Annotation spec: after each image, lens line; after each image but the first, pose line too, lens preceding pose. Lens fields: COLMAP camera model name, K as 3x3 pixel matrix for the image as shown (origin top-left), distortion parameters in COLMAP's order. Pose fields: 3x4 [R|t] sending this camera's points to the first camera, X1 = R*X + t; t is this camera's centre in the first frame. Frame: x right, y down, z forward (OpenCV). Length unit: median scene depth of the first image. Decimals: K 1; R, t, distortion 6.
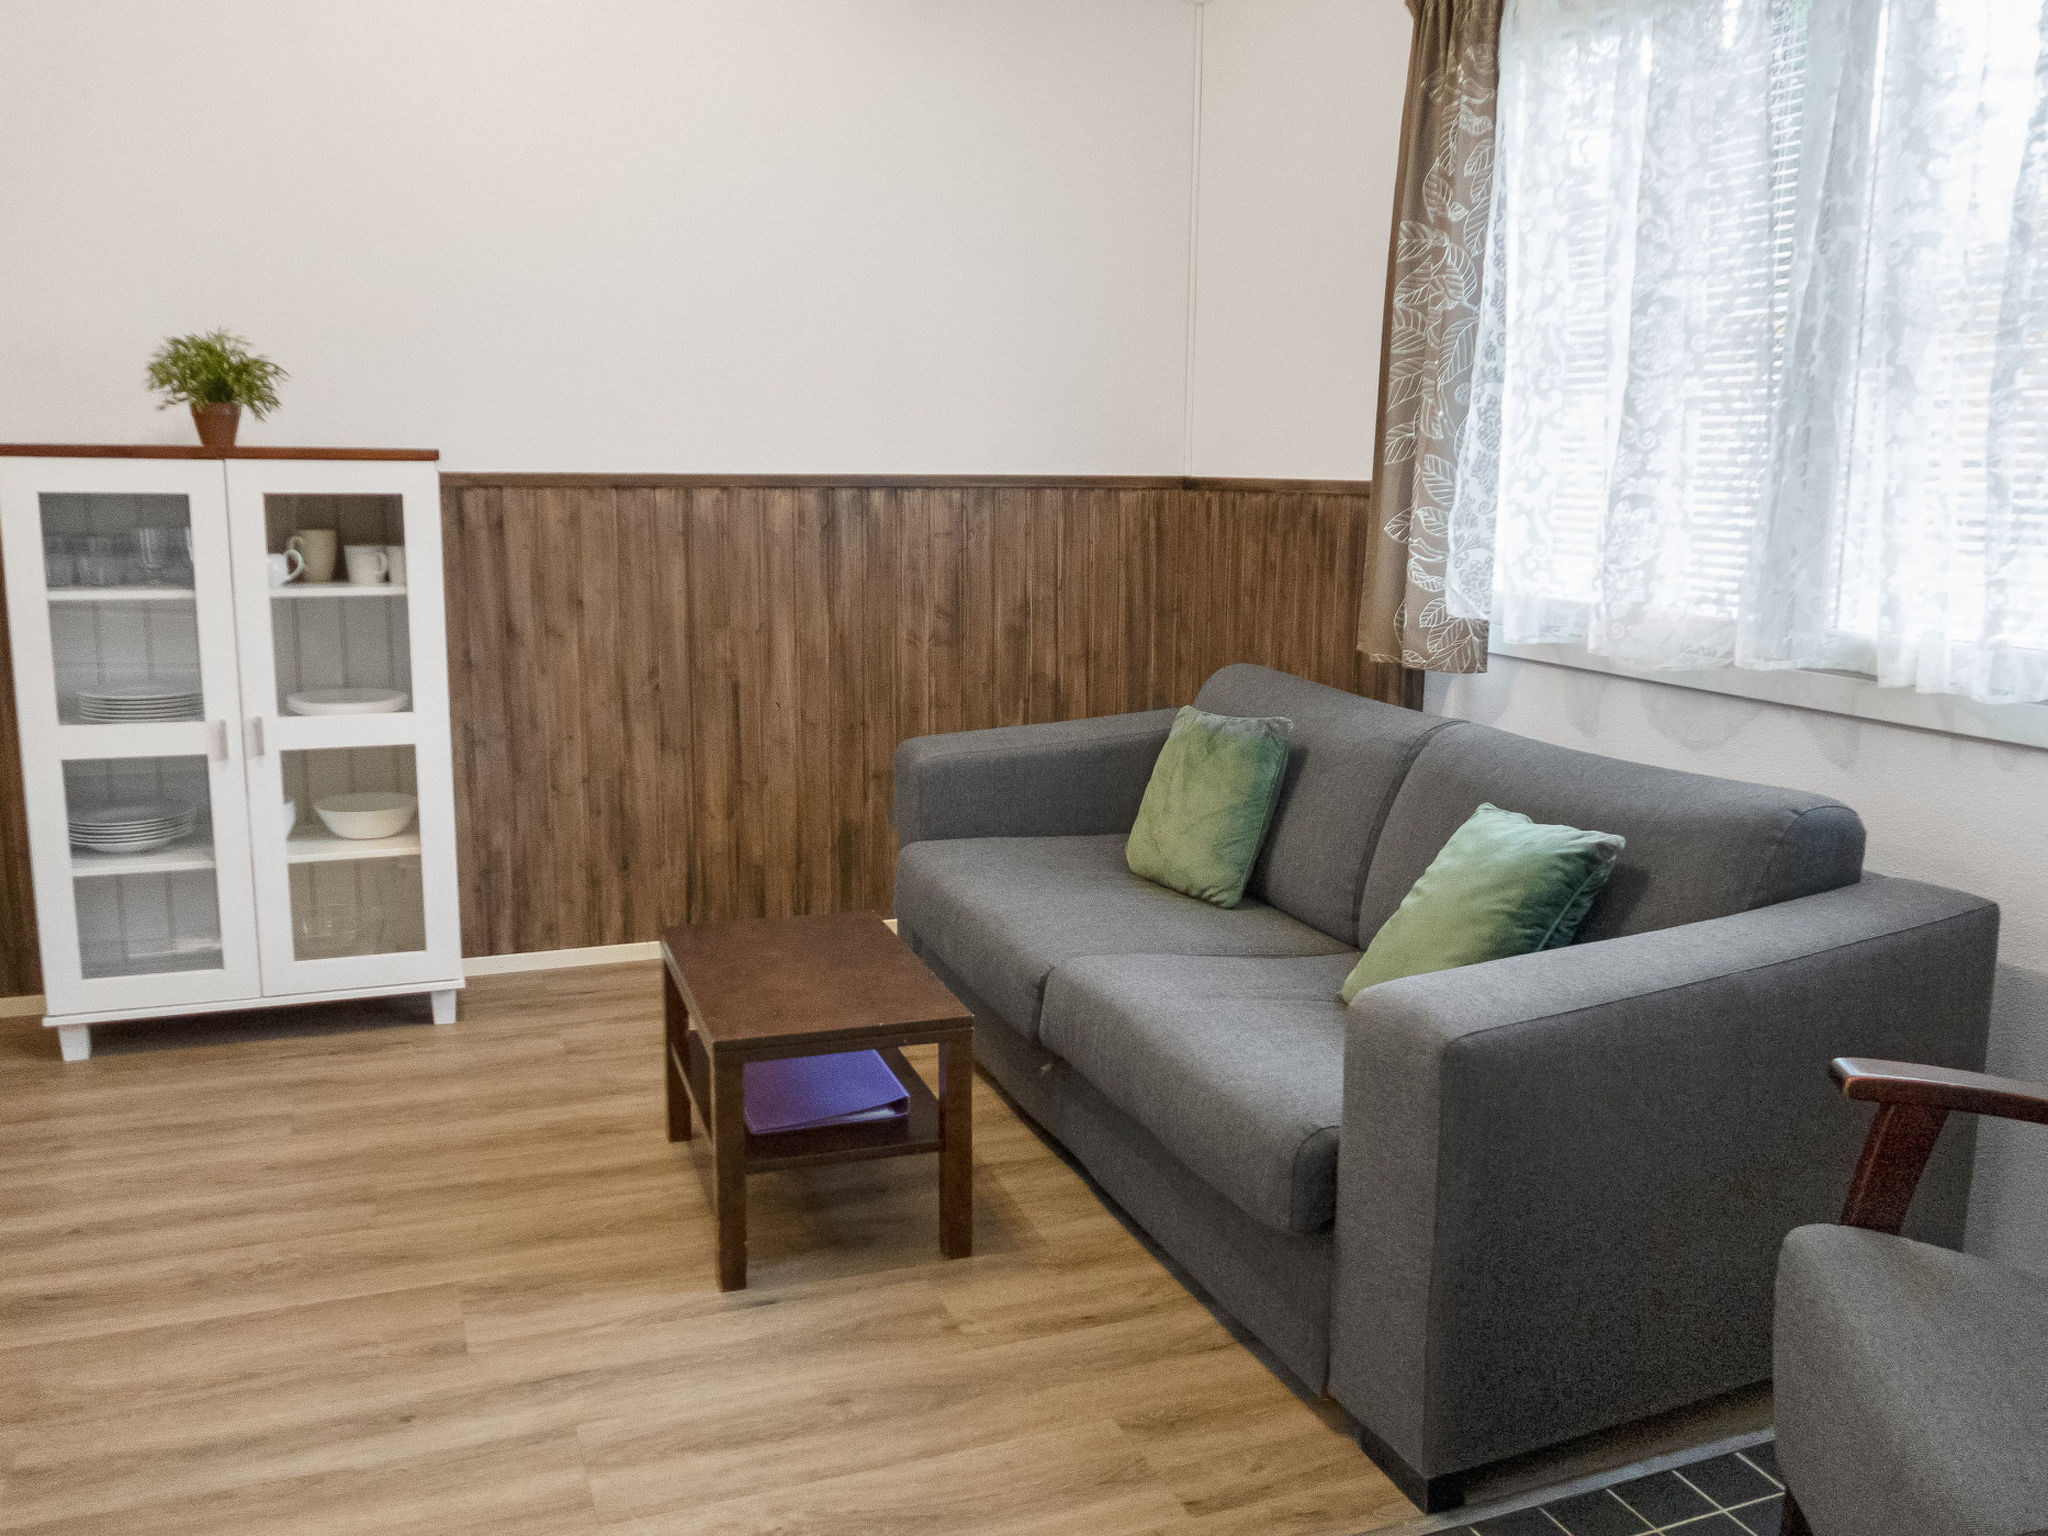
lens RADIAL K [[1631.3, 0, 1027.4], [0, 1631.3, 729.5], [0, 0, 1]] dist [-0.027530, 0.010124]
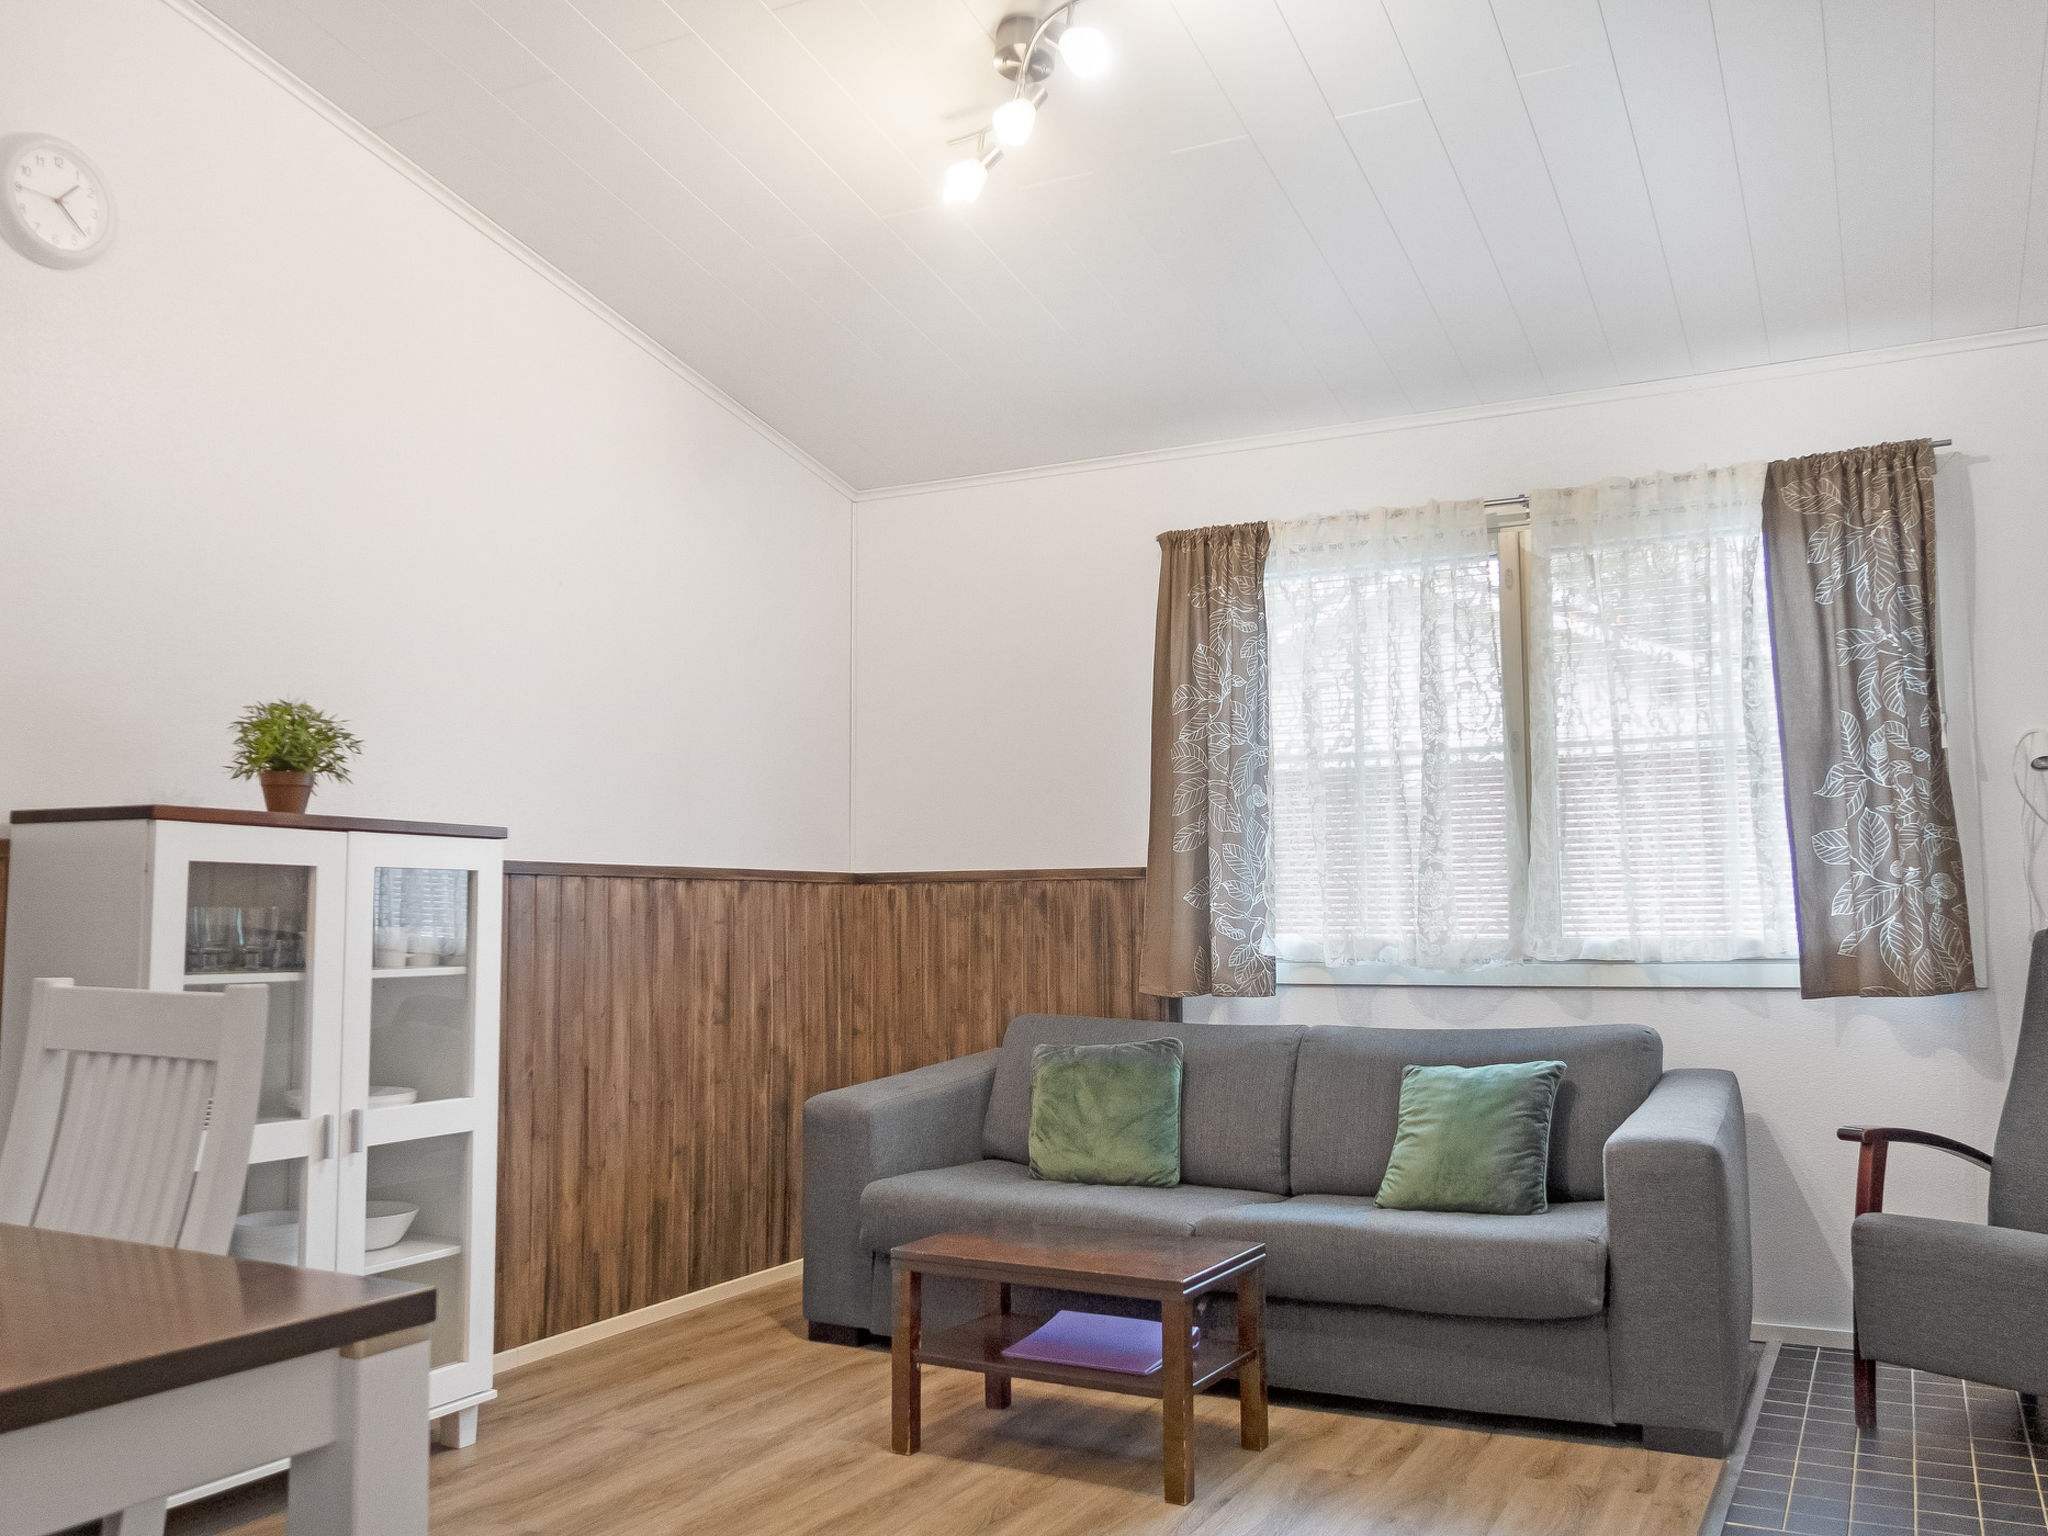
lens RADIAL K [[1597.4, 0, 1024.0], [0, 1597.4, 768.0], [0, 0, 1]] dist [-0.031871, 0.014005]
pose [[0.769958, 0.043442, 0.636614, -0.627250], [0.115046, 0.971879, -0.205463, 0.026507], [-0.627638, 0.231438, 0.743308, 0.047291]]
